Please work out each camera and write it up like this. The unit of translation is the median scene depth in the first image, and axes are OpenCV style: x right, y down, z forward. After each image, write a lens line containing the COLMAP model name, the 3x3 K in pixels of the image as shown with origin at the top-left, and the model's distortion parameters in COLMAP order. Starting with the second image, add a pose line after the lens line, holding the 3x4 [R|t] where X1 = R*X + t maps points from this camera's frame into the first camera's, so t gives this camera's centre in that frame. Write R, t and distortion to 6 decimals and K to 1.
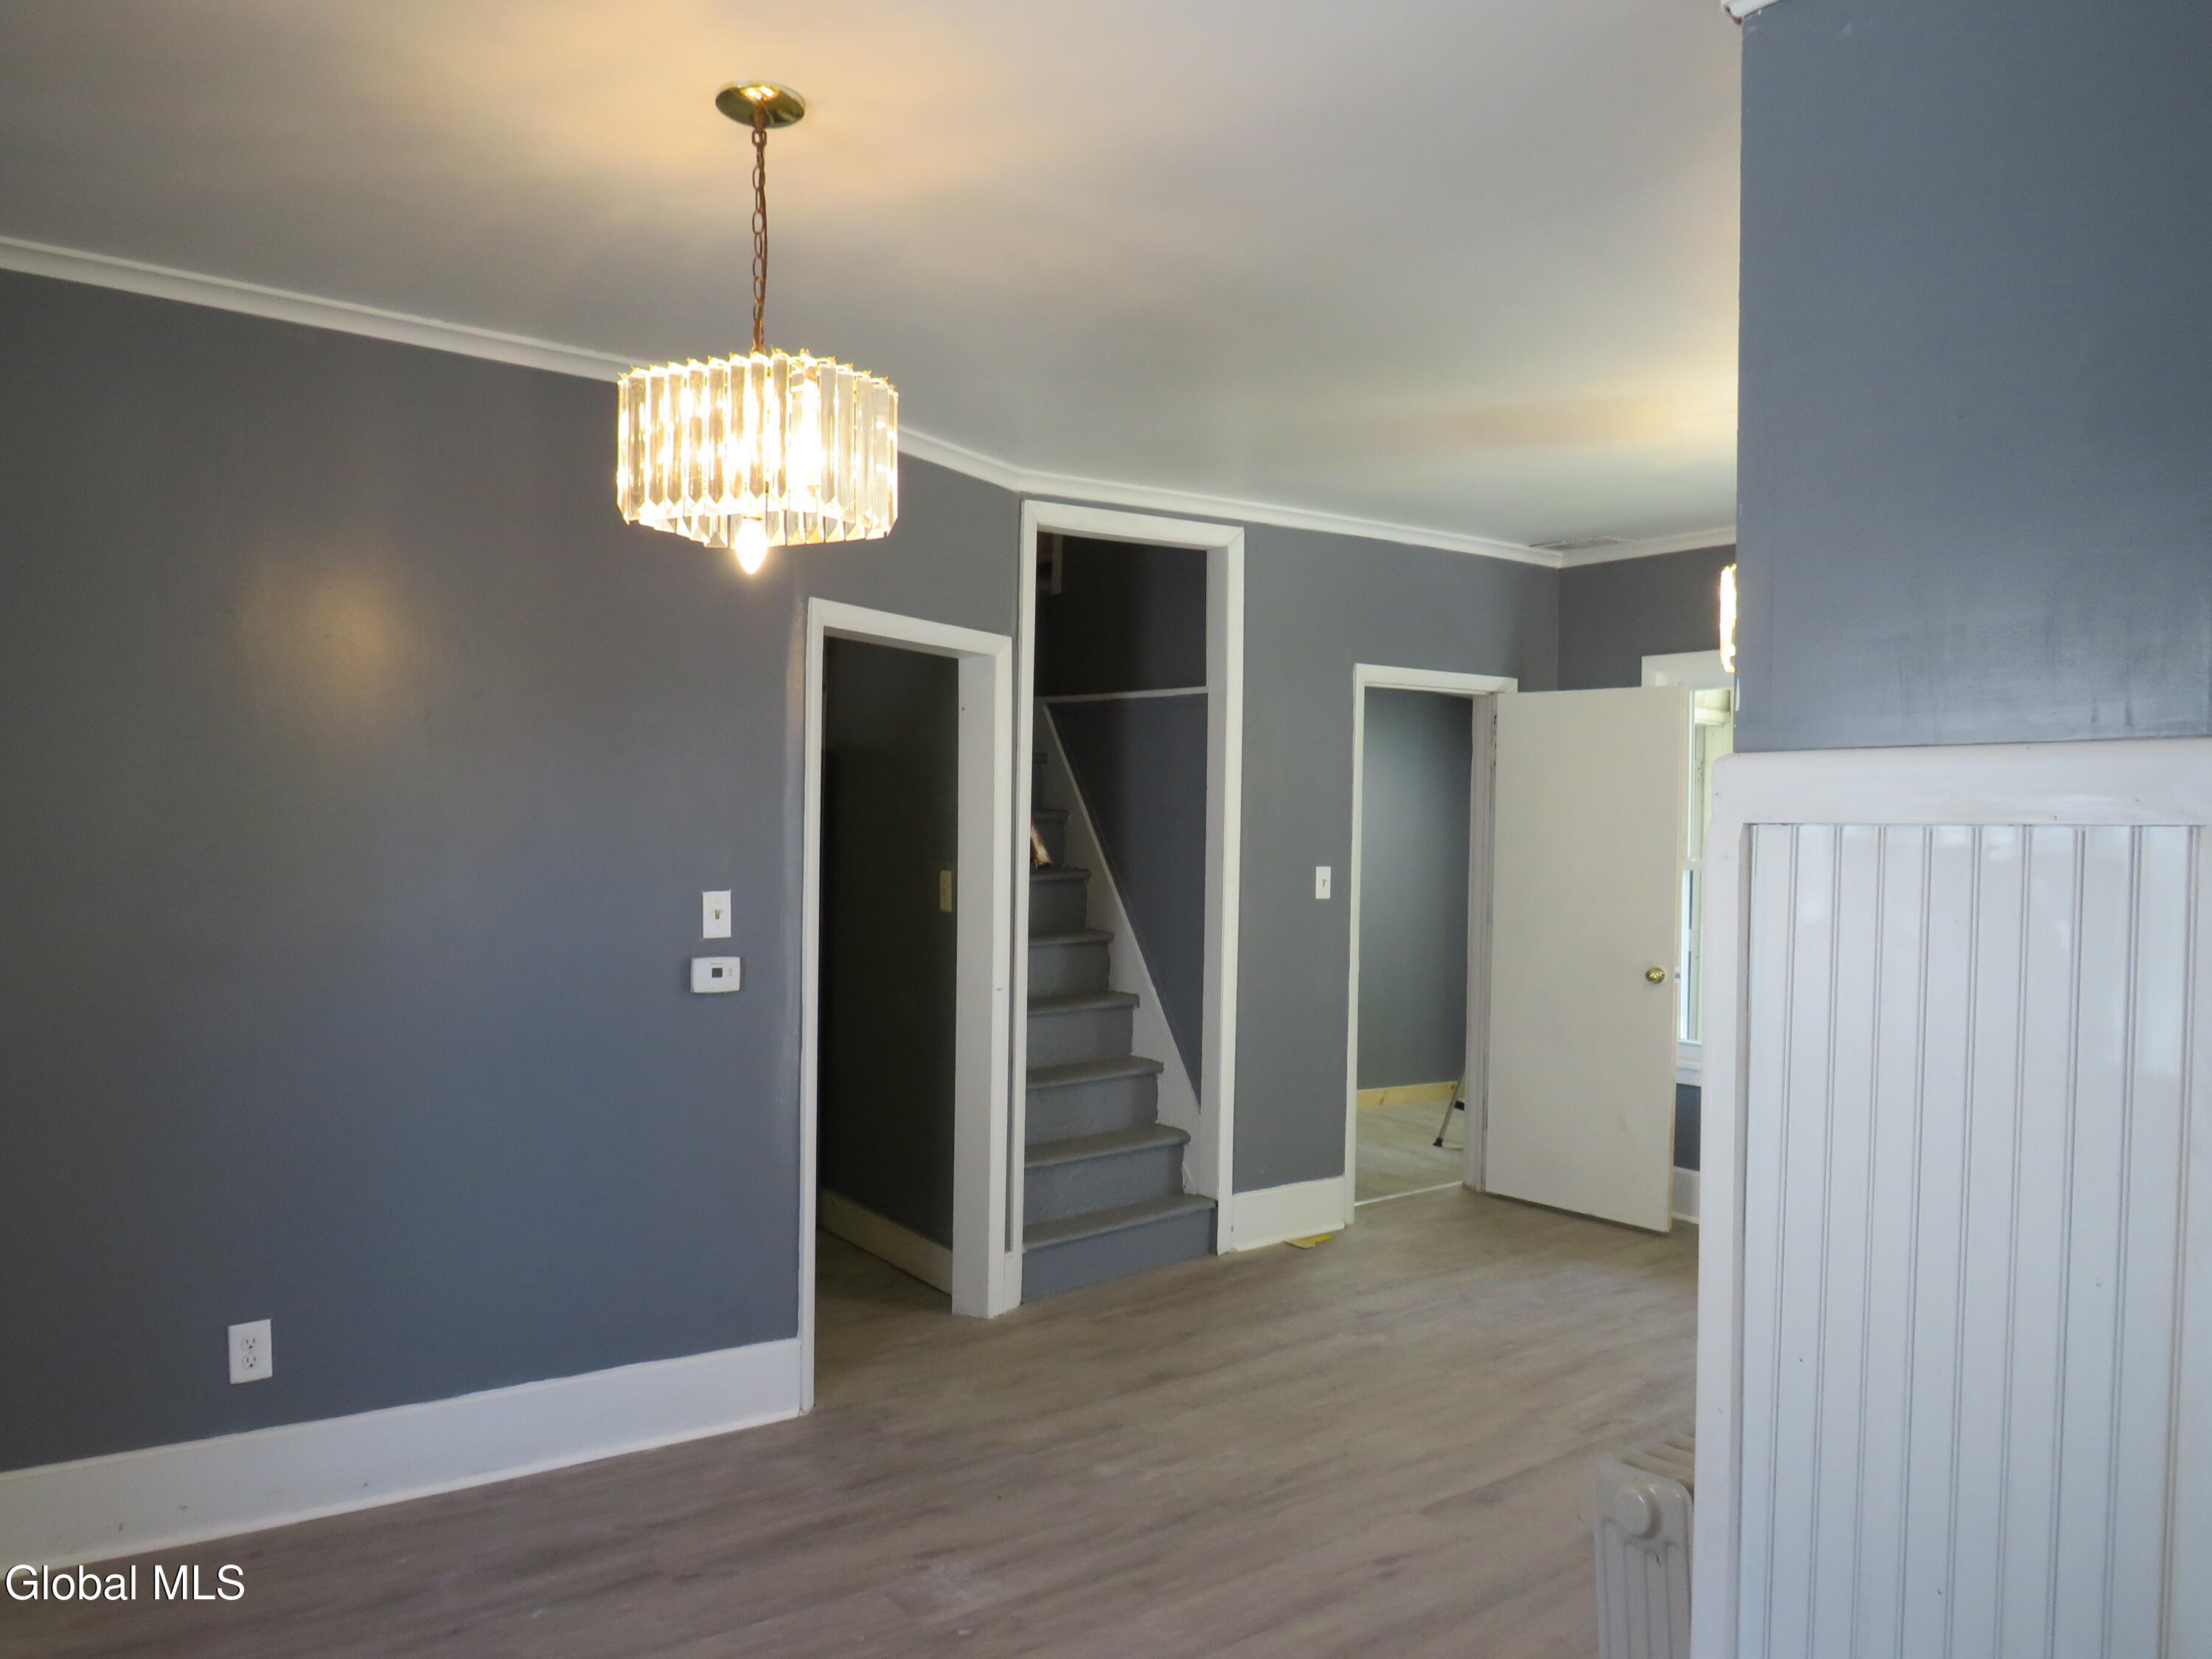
lens RADIAL K [[1550.2, 0, 1106.6], [0, 1550.2, 836.1], [0, 0, 1]] dist [-0.034057, -0.001897]
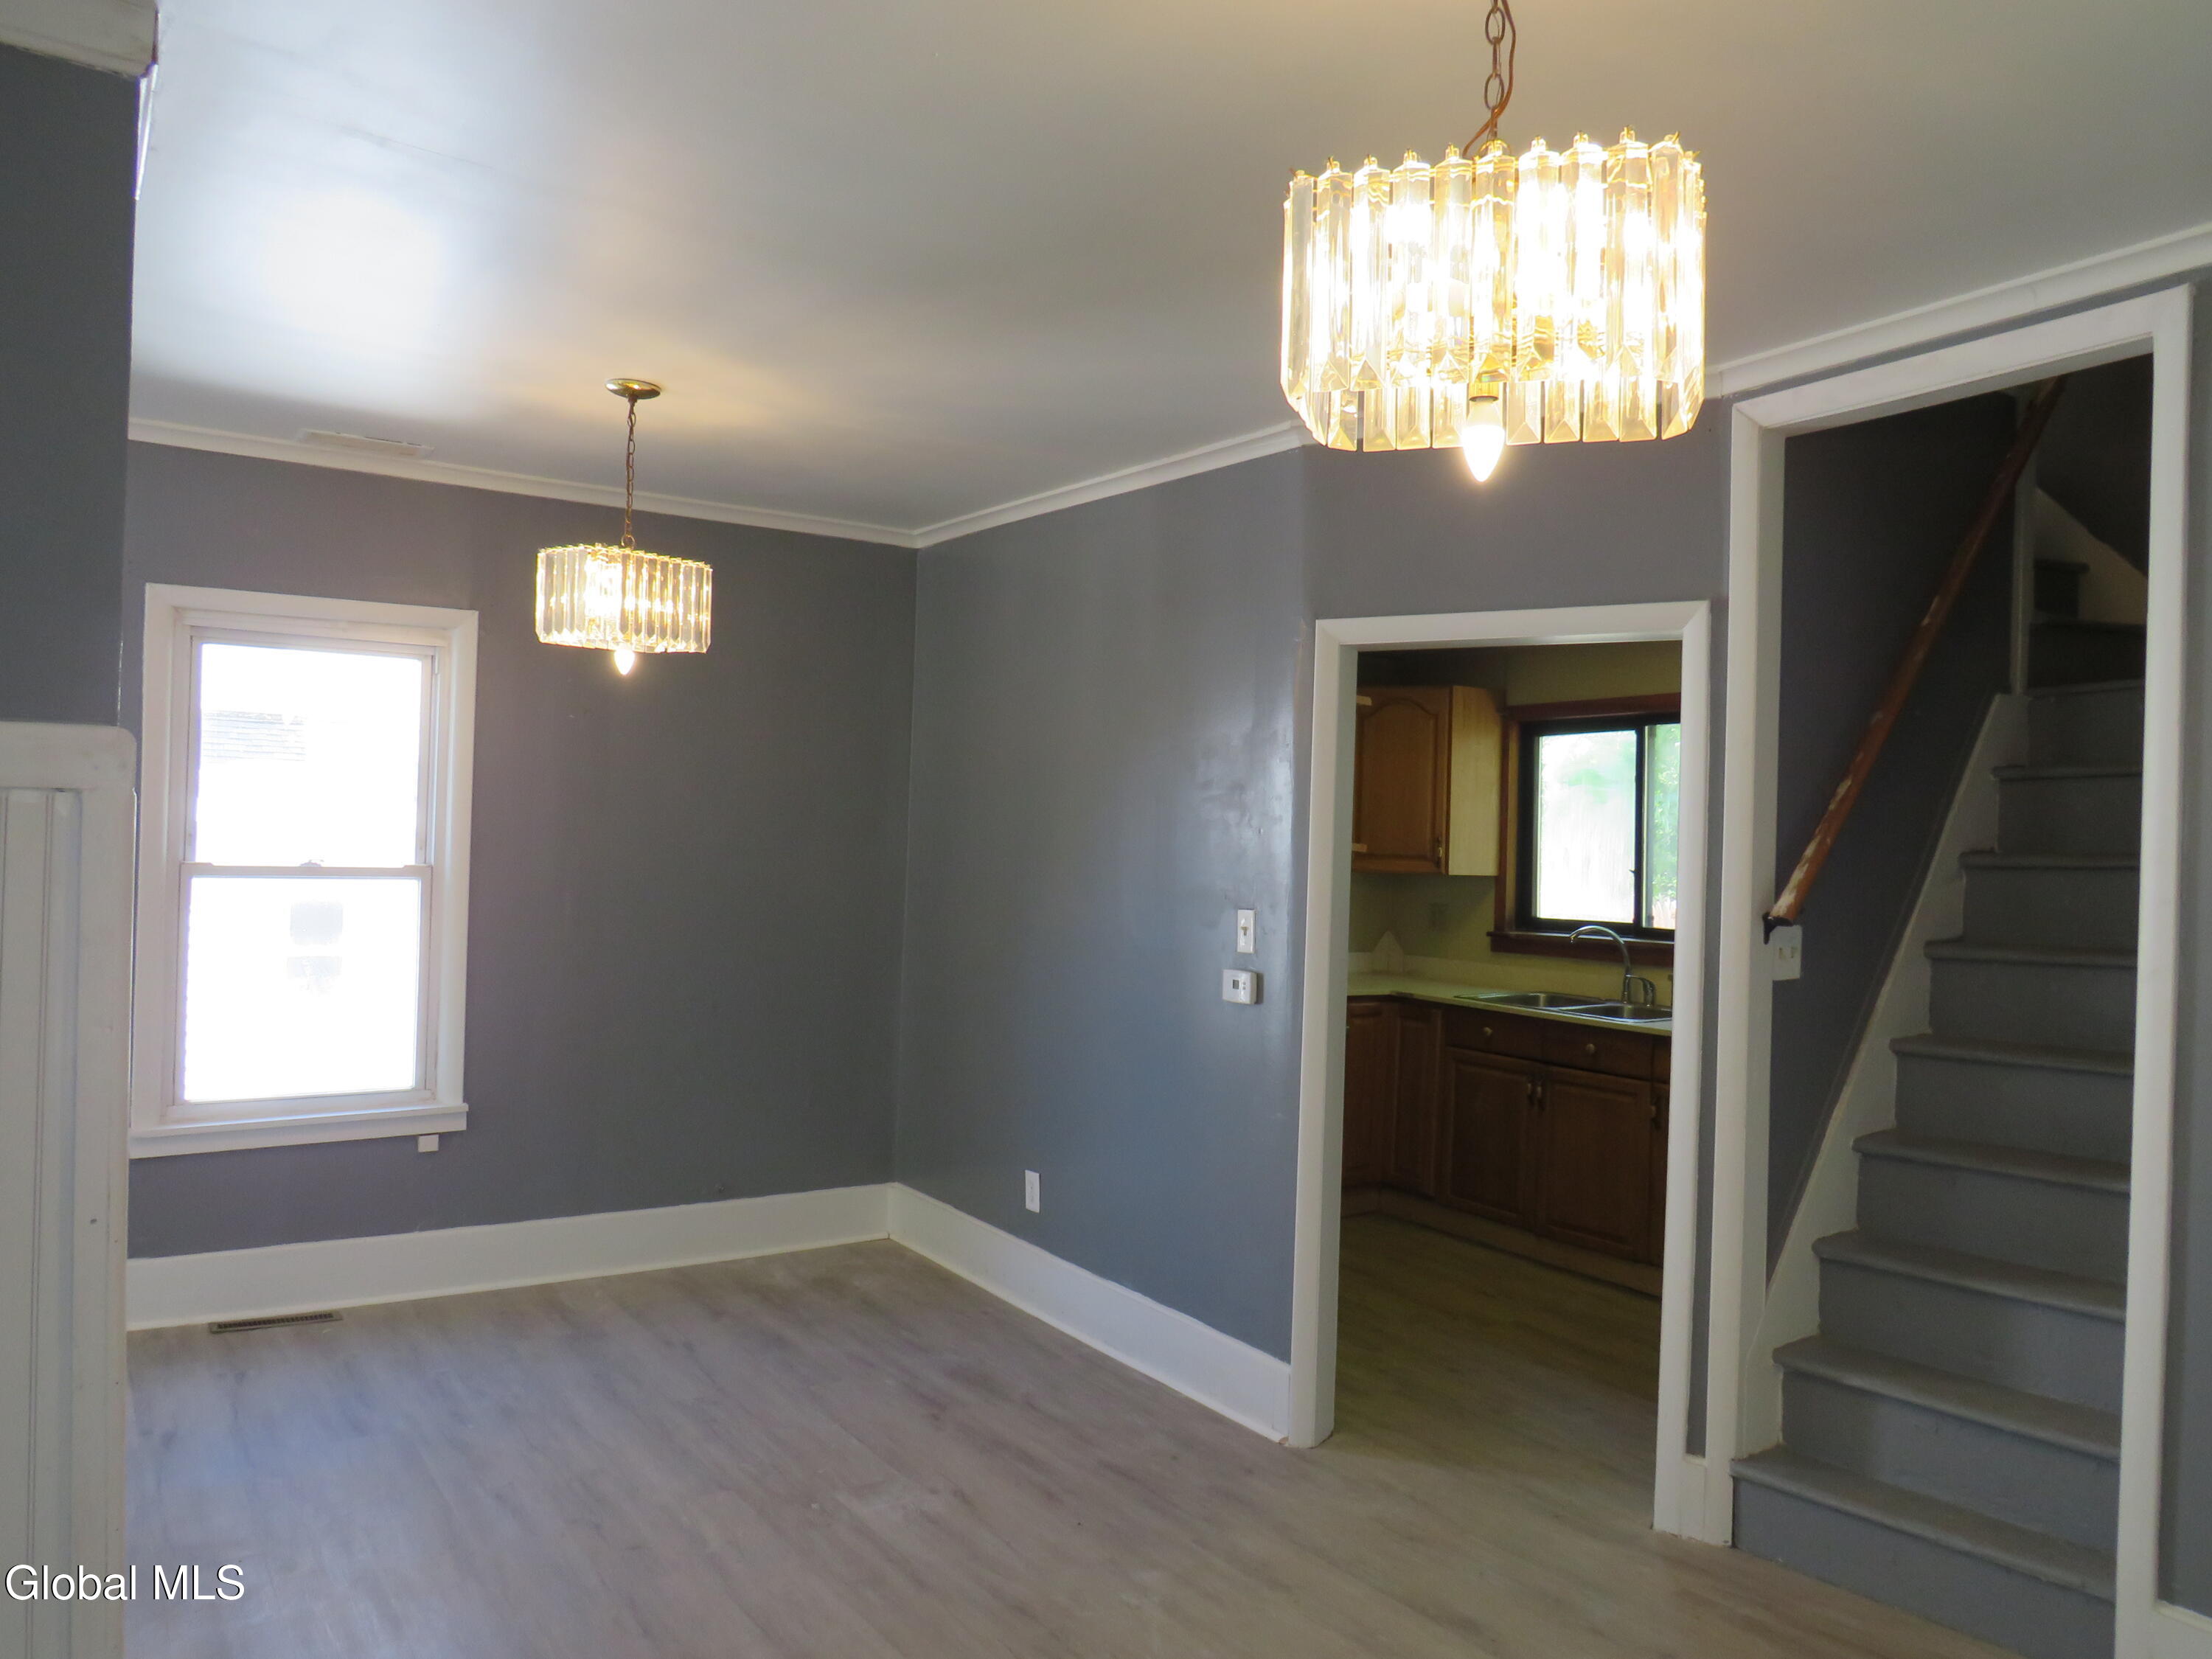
lens RADIAL K [[1581.2, 0, 1112.4], [0, 1581.2, 834.1], [0, 0, 1]] dist [-0.031879, 0.023308]
pose [[-0.027330, -0.016592, -0.999489, 0.674914], [-0.037723, 0.999167, -0.015555, 0.002810], [0.998914, 0.037278, -0.027933, 0.740118]]
